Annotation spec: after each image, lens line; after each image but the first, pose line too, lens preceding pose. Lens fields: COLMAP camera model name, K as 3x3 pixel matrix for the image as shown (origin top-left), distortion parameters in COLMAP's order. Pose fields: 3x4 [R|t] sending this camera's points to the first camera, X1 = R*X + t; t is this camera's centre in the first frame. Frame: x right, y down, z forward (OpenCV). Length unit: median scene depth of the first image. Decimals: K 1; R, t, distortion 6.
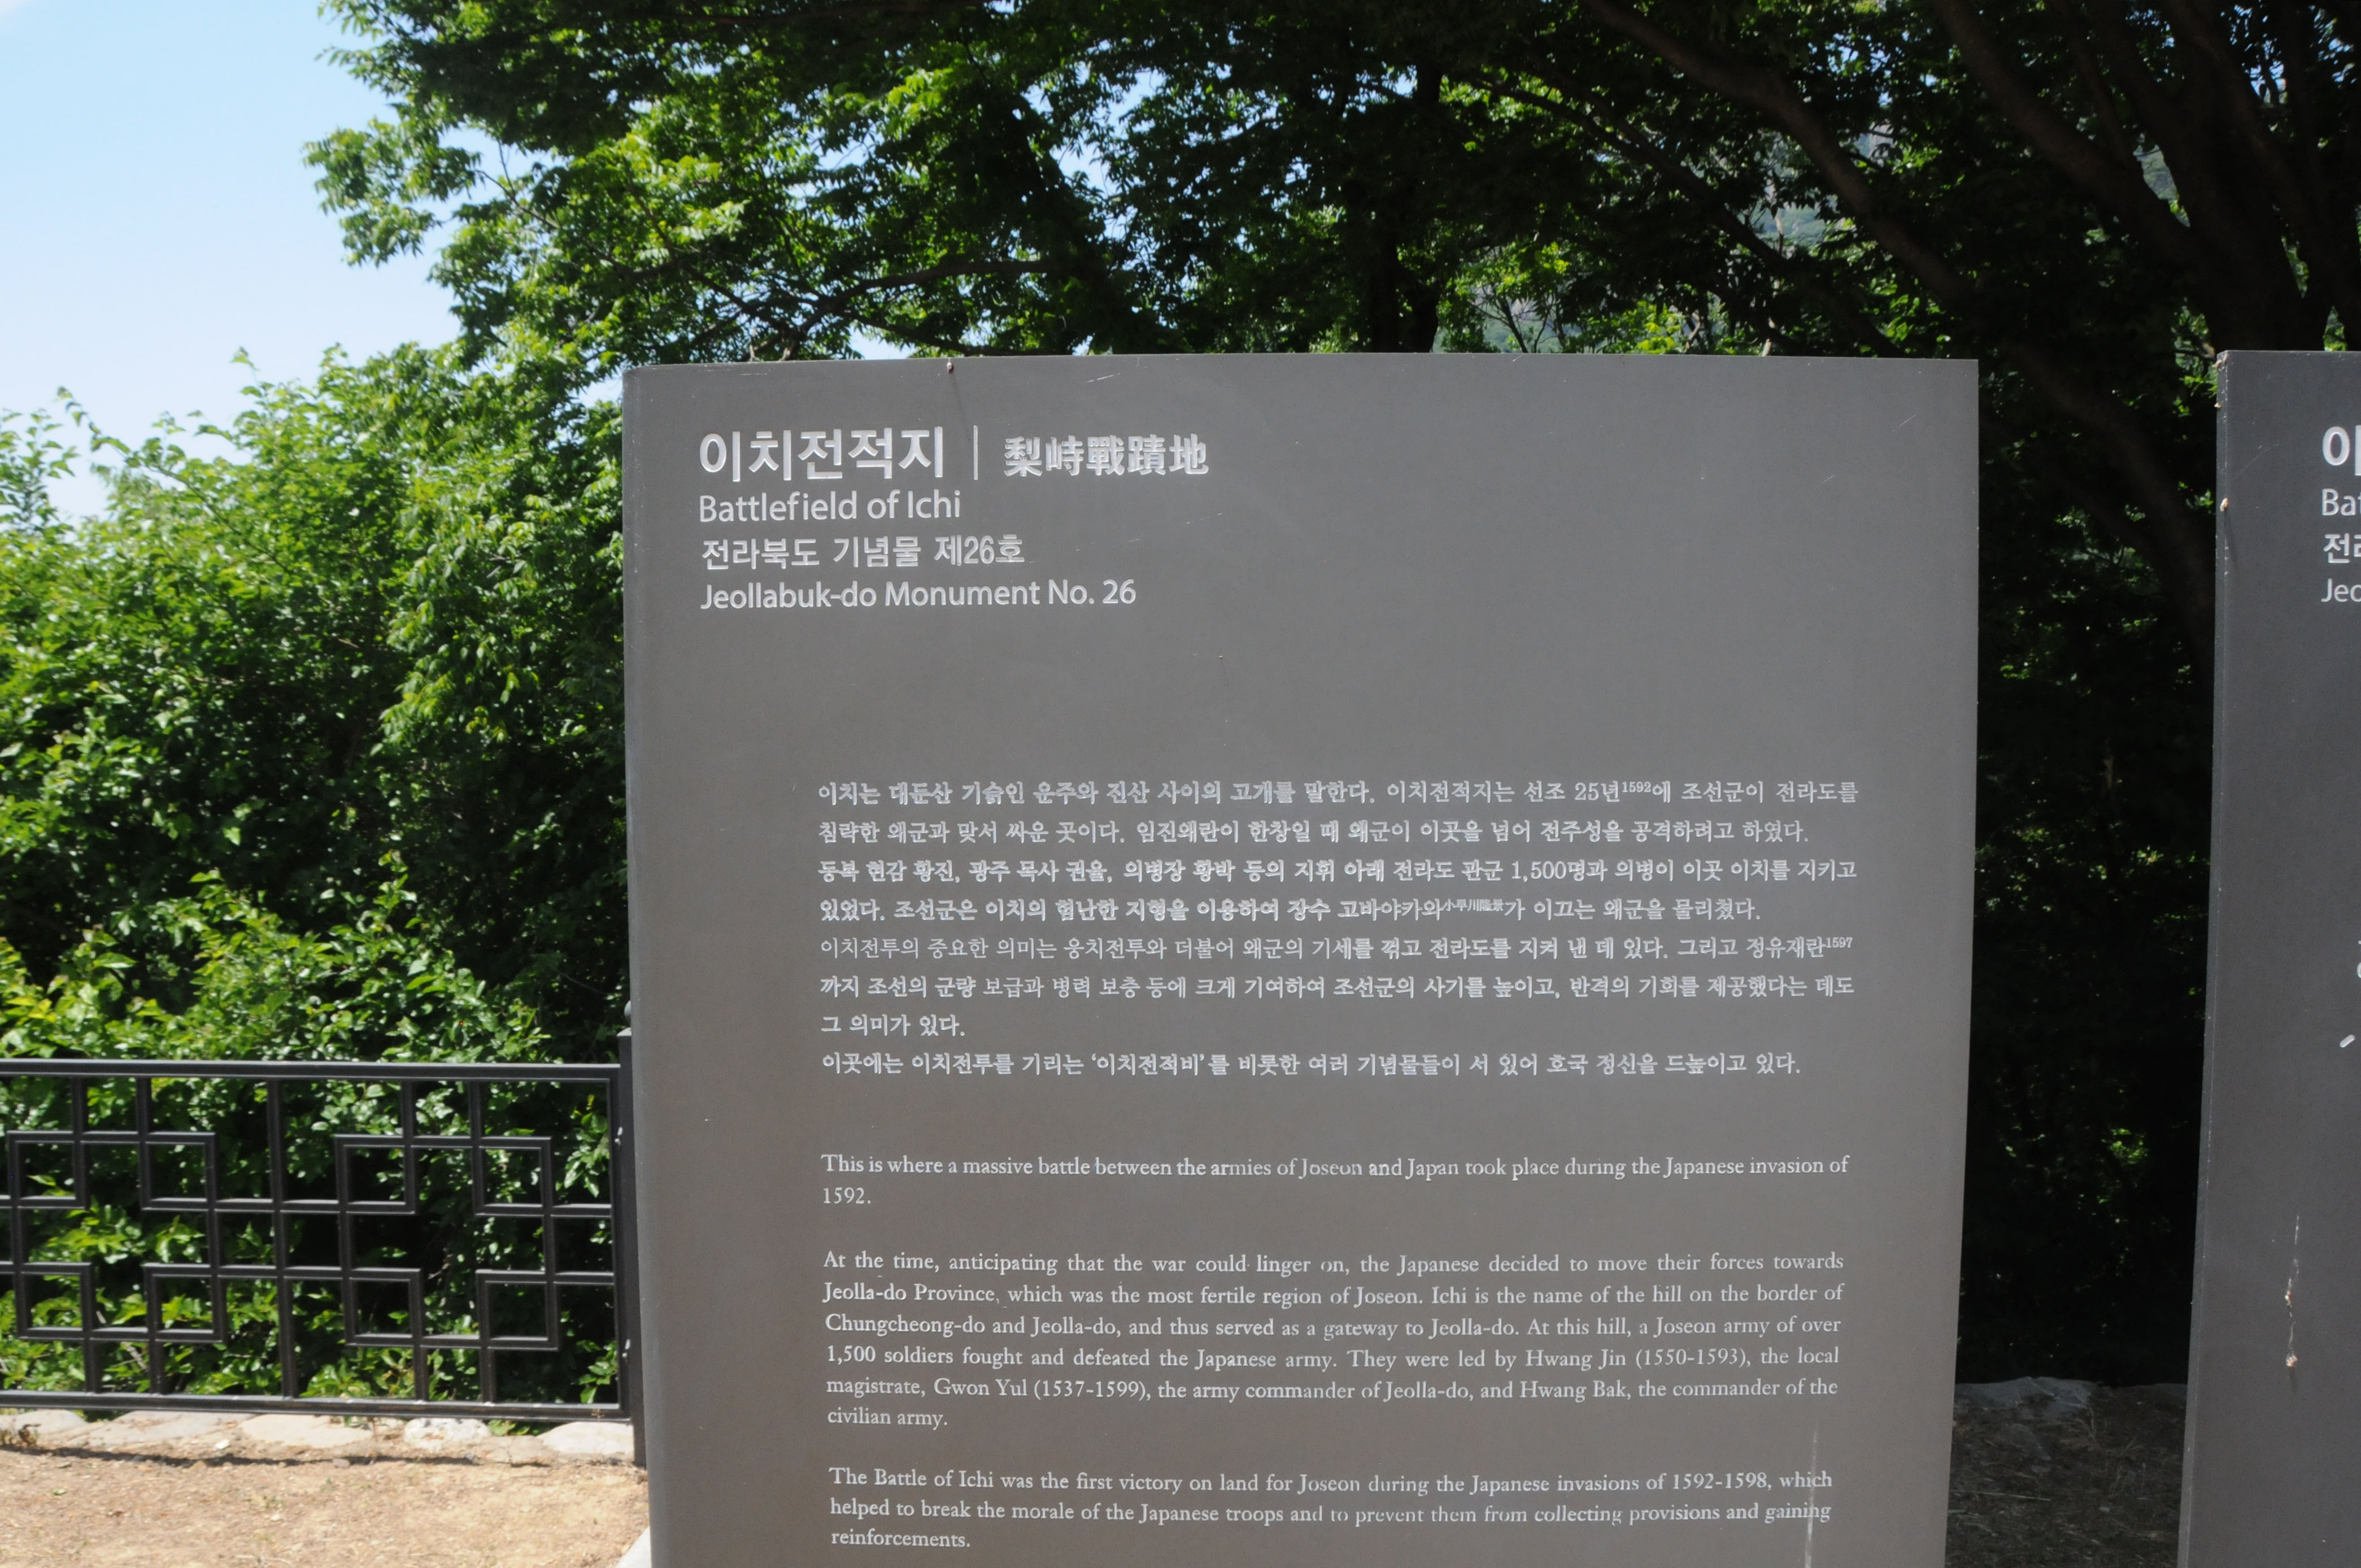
lens RADIAL K [[1839.5, 0, 1181.8], [0, 1839.5, 828.5], [0, 0, 1]] dist [-0.153281, 0.091075]
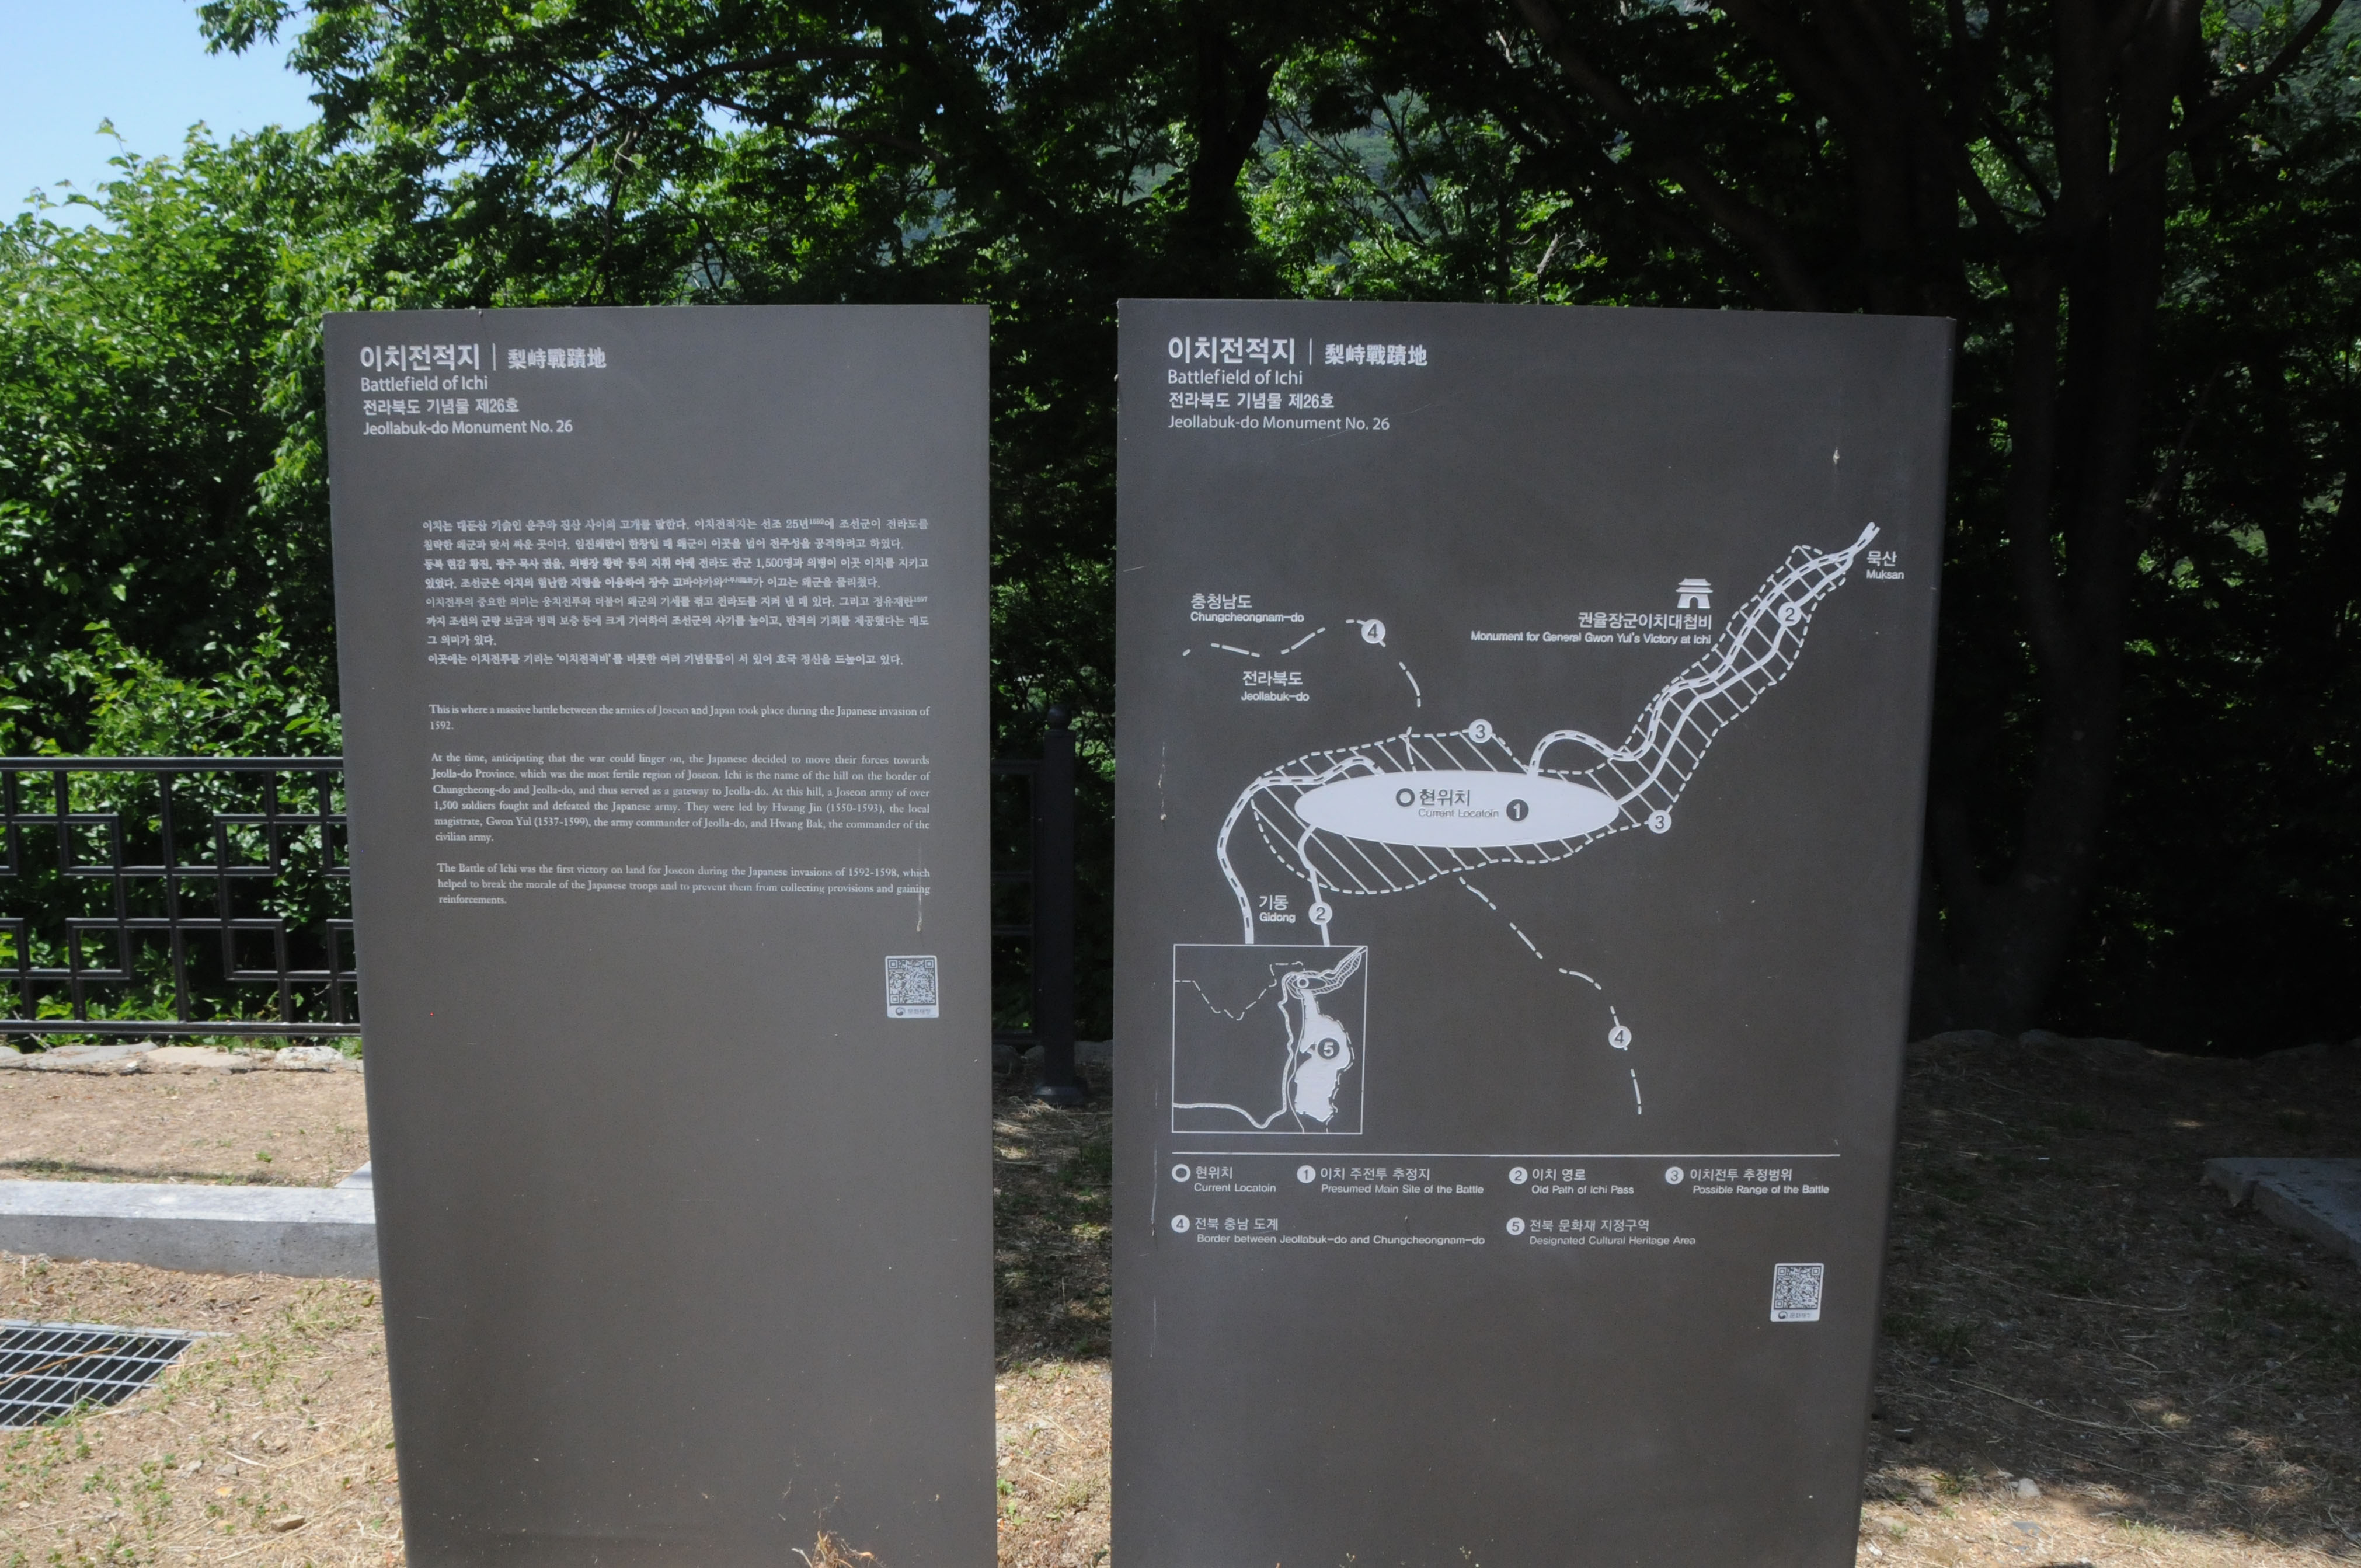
lens RADIAL K [[1859.3, 0, 1180.5], [0, 1859.3, 784.0], [0, 0, 1]] dist [-0.179835, 0.114634]
pose [[0.998753, 0.003864, 0.049782, 0.538588], [-0.008908, 0.994795, 0.101506, 0.054757], [-0.049131, -0.101822, 0.993589, -1.052056]]
